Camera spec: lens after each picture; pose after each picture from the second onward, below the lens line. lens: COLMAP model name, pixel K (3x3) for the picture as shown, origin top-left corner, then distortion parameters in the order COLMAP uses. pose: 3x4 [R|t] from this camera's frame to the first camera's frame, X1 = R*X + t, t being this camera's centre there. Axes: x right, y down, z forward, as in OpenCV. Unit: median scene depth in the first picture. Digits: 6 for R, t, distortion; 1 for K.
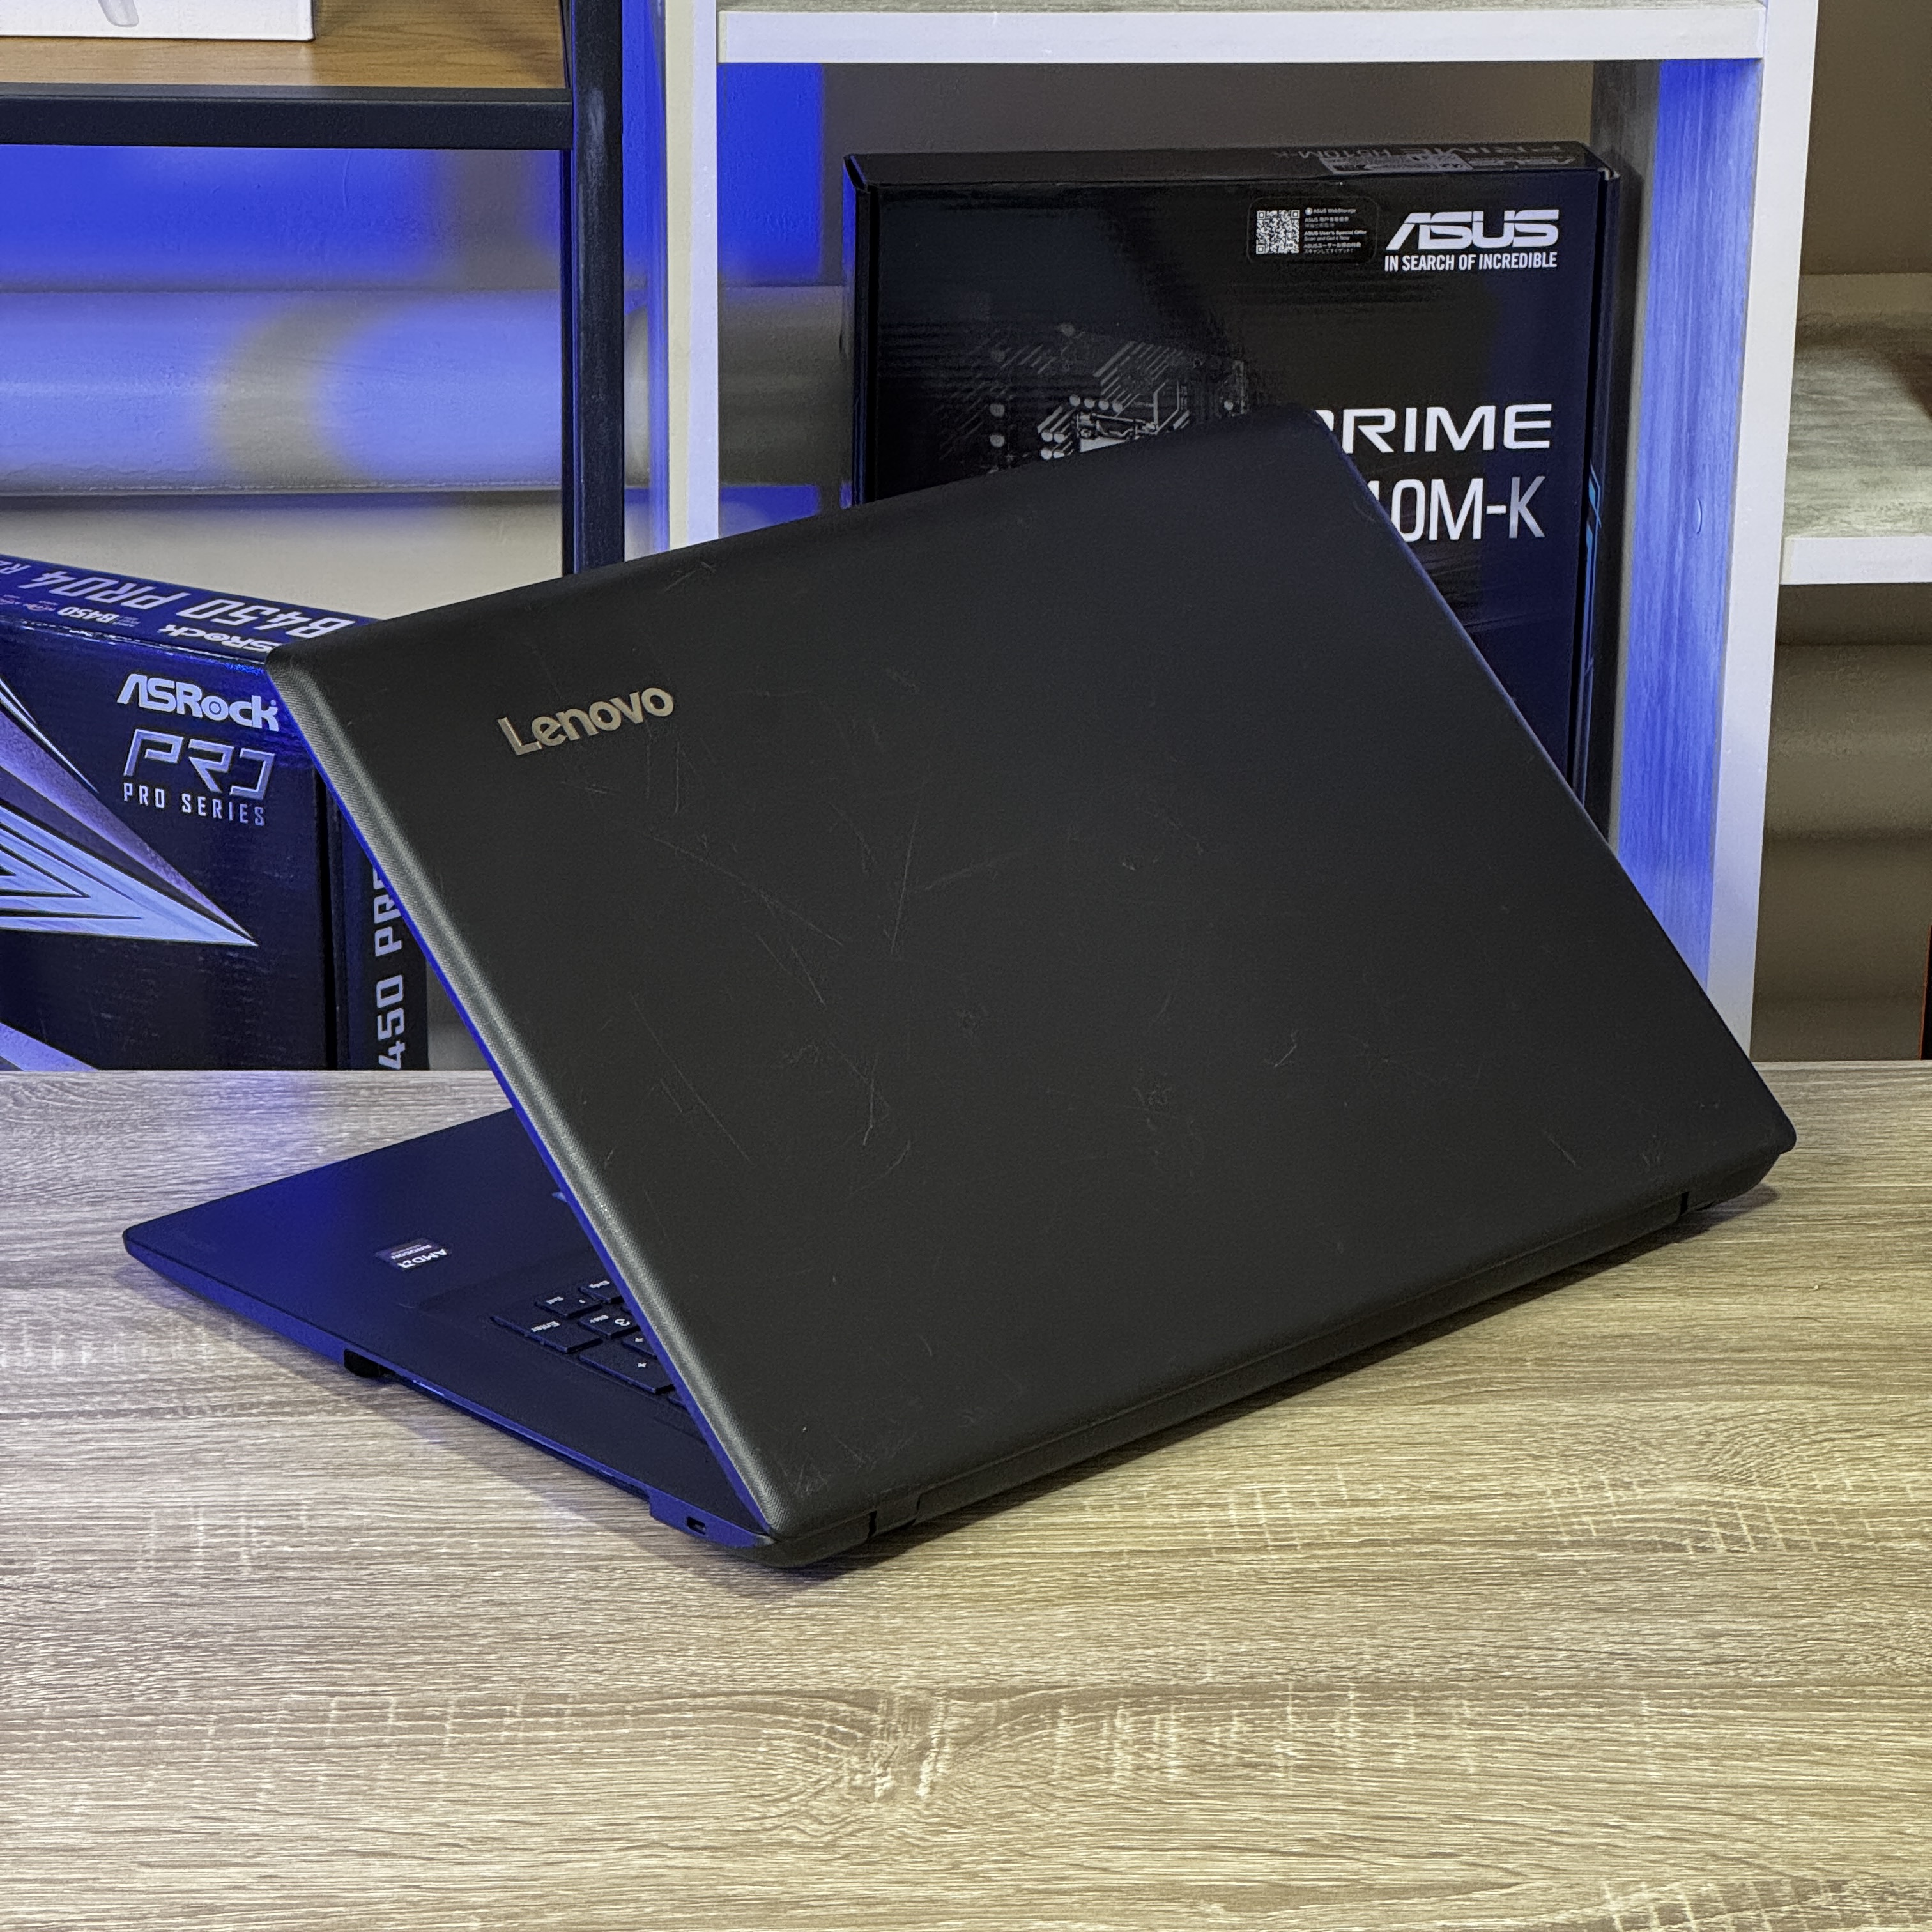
lens RADIAL K [[5748.1, 0, 966.0], [0, 5748.1, 966.0], [0, 0, 1]] dist [-0.181581, 6.470621]
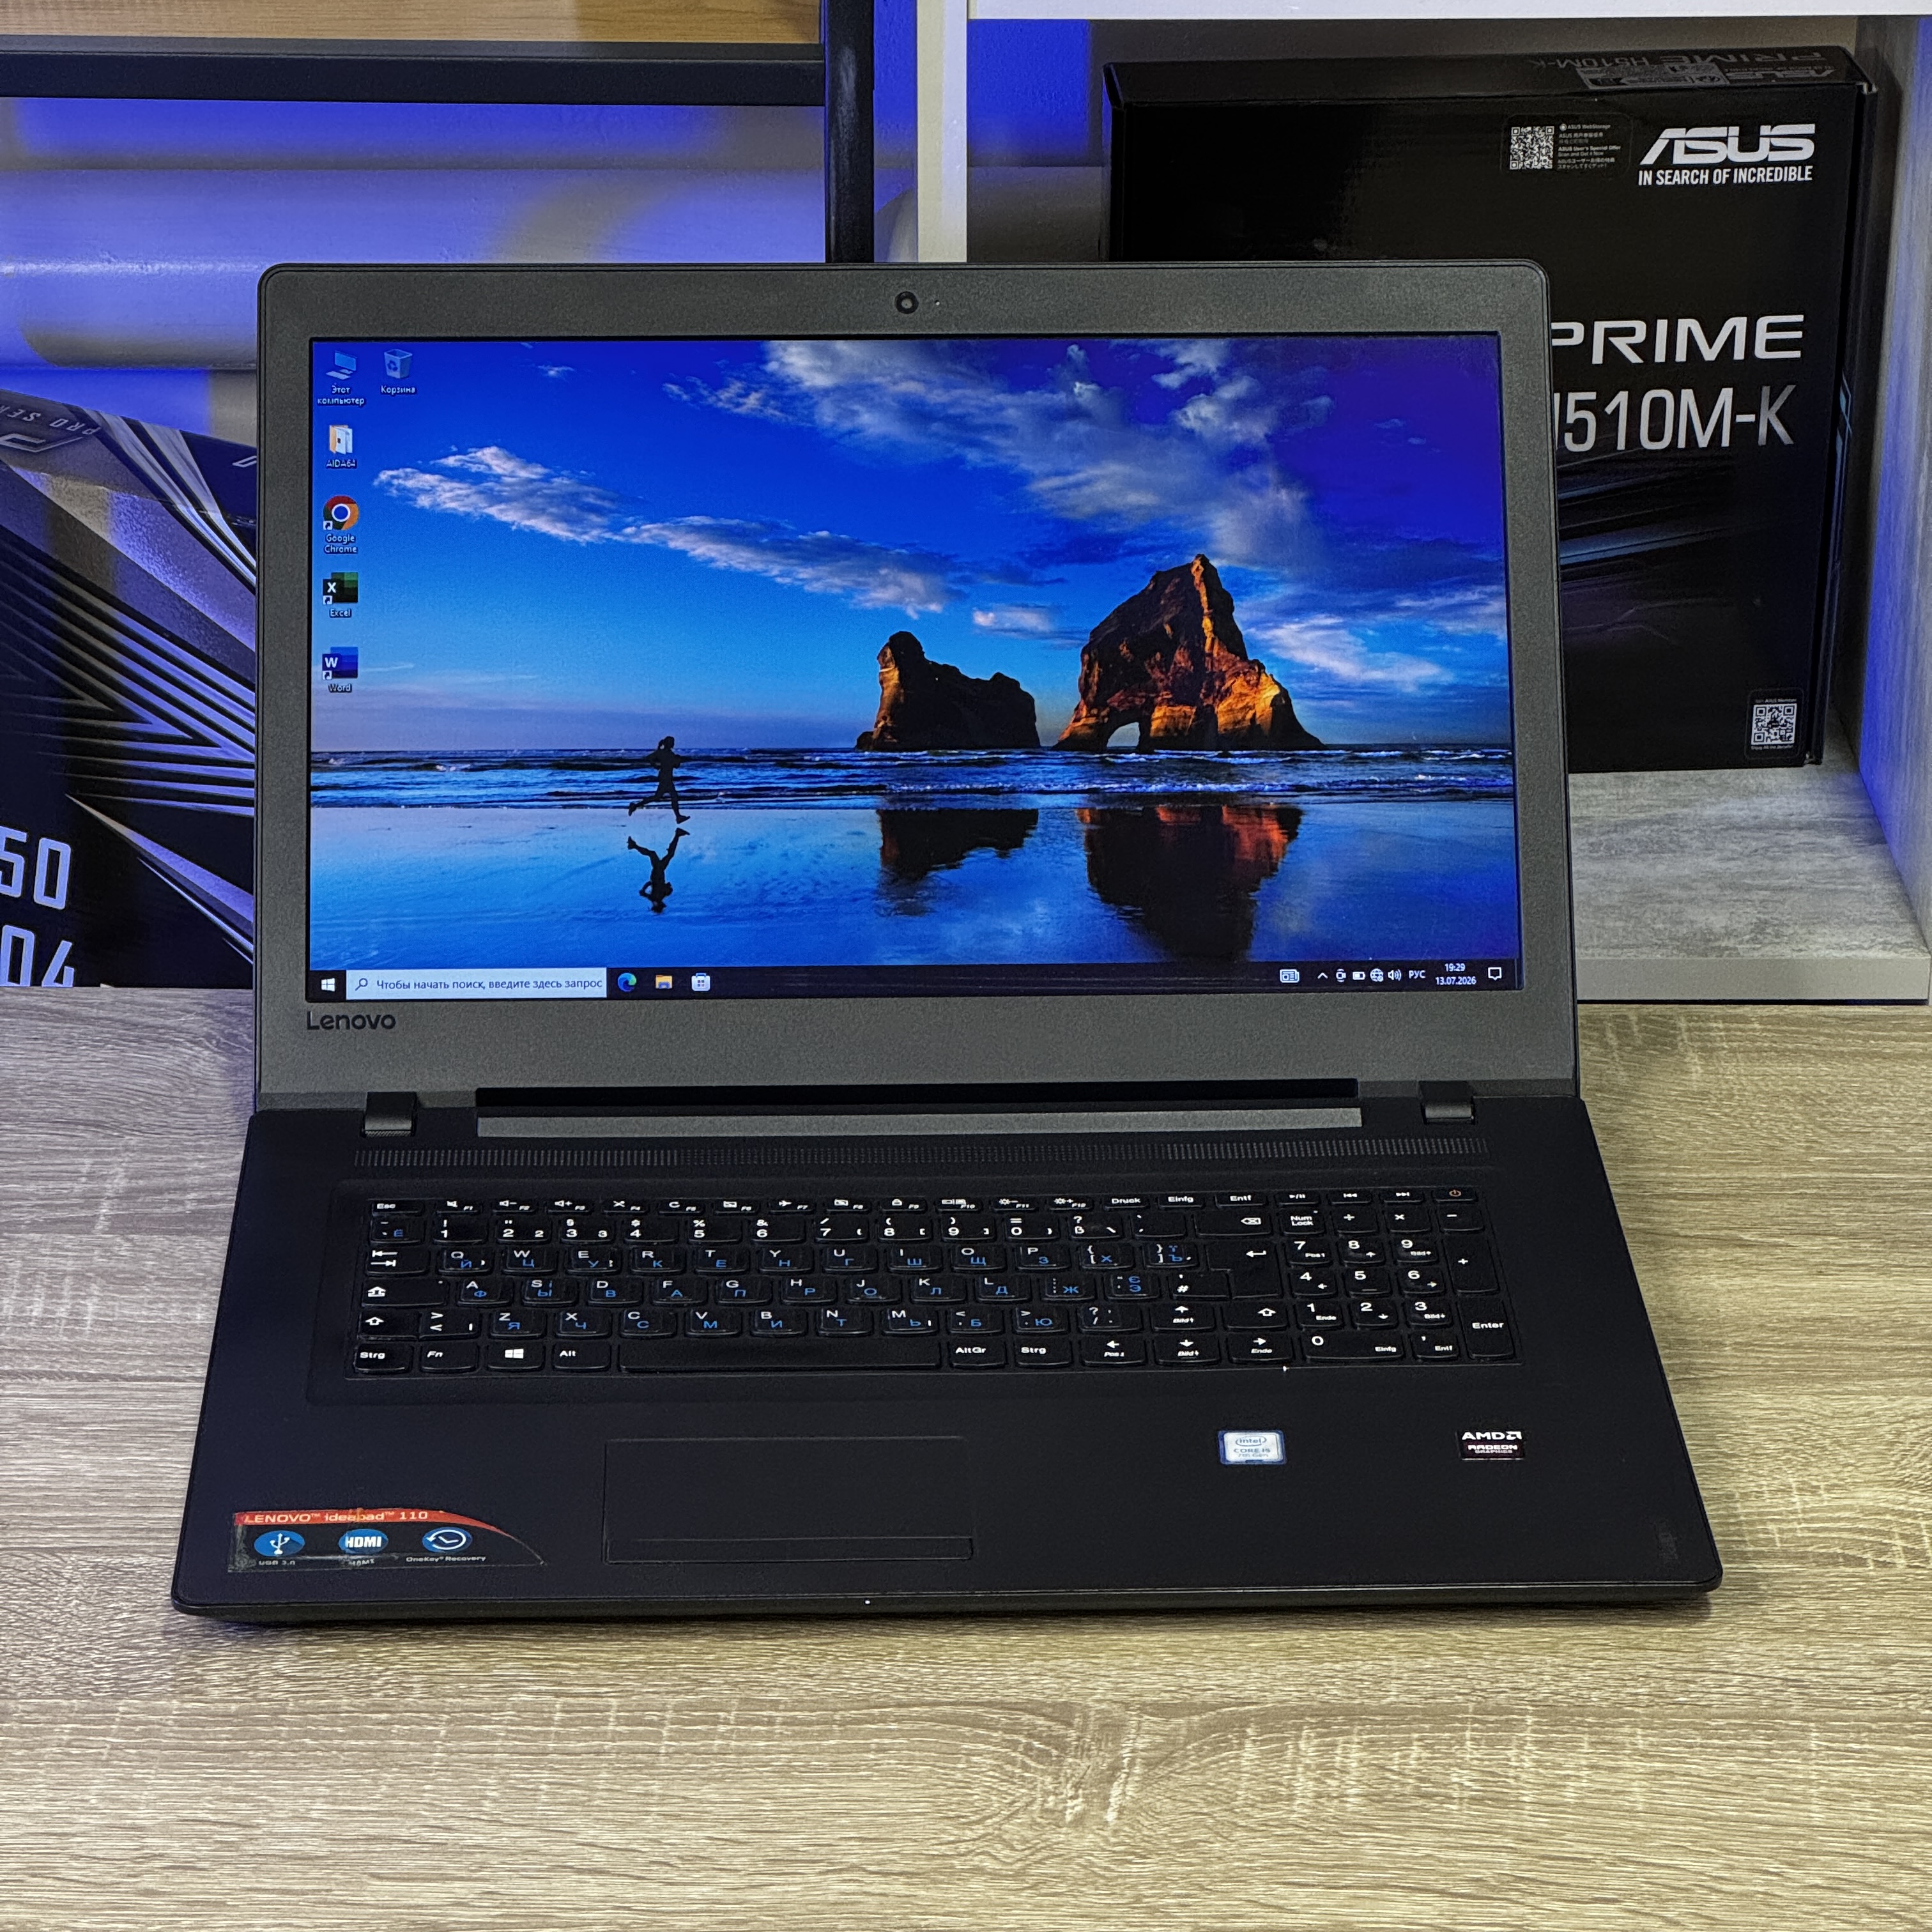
lens RADIAL K [[5711.9, 0, 941.3], [0, 5711.9, 973.9], [0, 0, 1]] dist [0.032610, 2.379574]
pose [[0.997793, 0.017614, -0.064030, 0.024789], [-0.012043, 0.996191, 0.086368, -0.095987], [0.065307, -0.085406, 0.994204, -0.028134]]
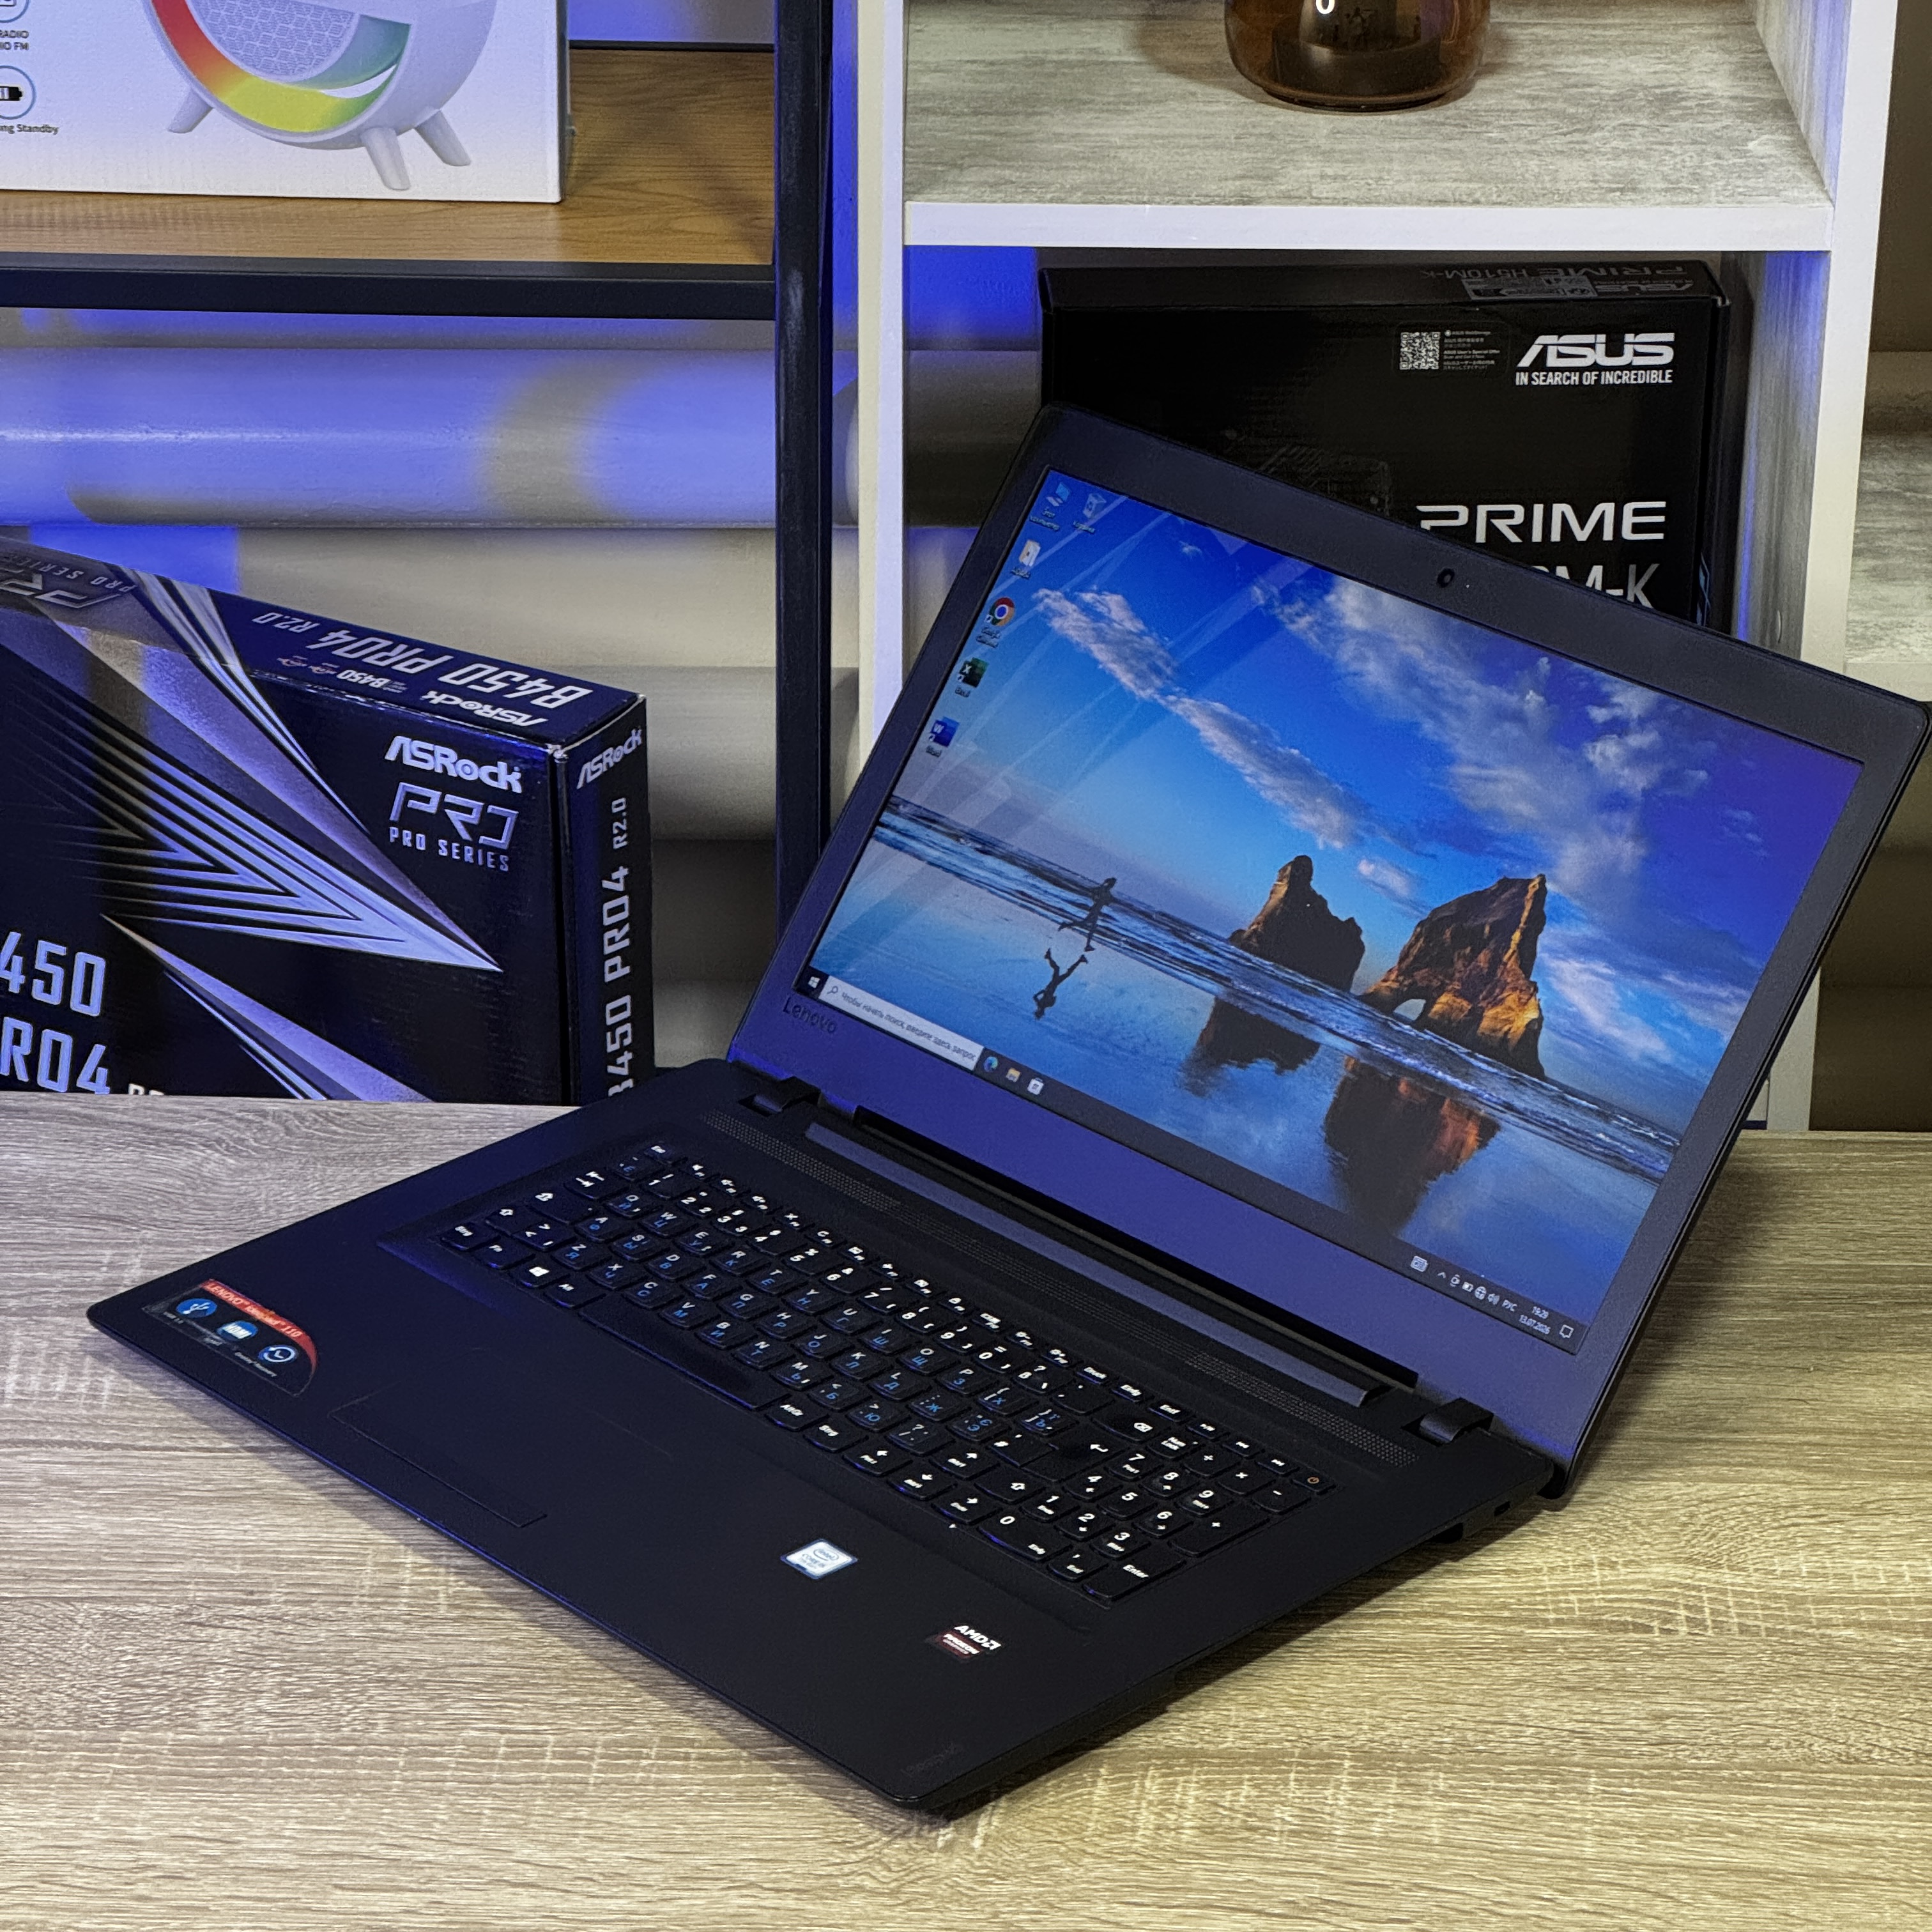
lens RADIAL K [[5713.1, 0, 924.1], [0, 5713.1, 953.8], [0, 0, 1]] dist [-0.013792, 3.093418]
pose [[0.996466, 0.027959, -0.079213, 0.068971], [-0.021911, 0.996850, 0.076219, -0.129925], [0.081094, -0.074214, 0.993940, -0.179361]]
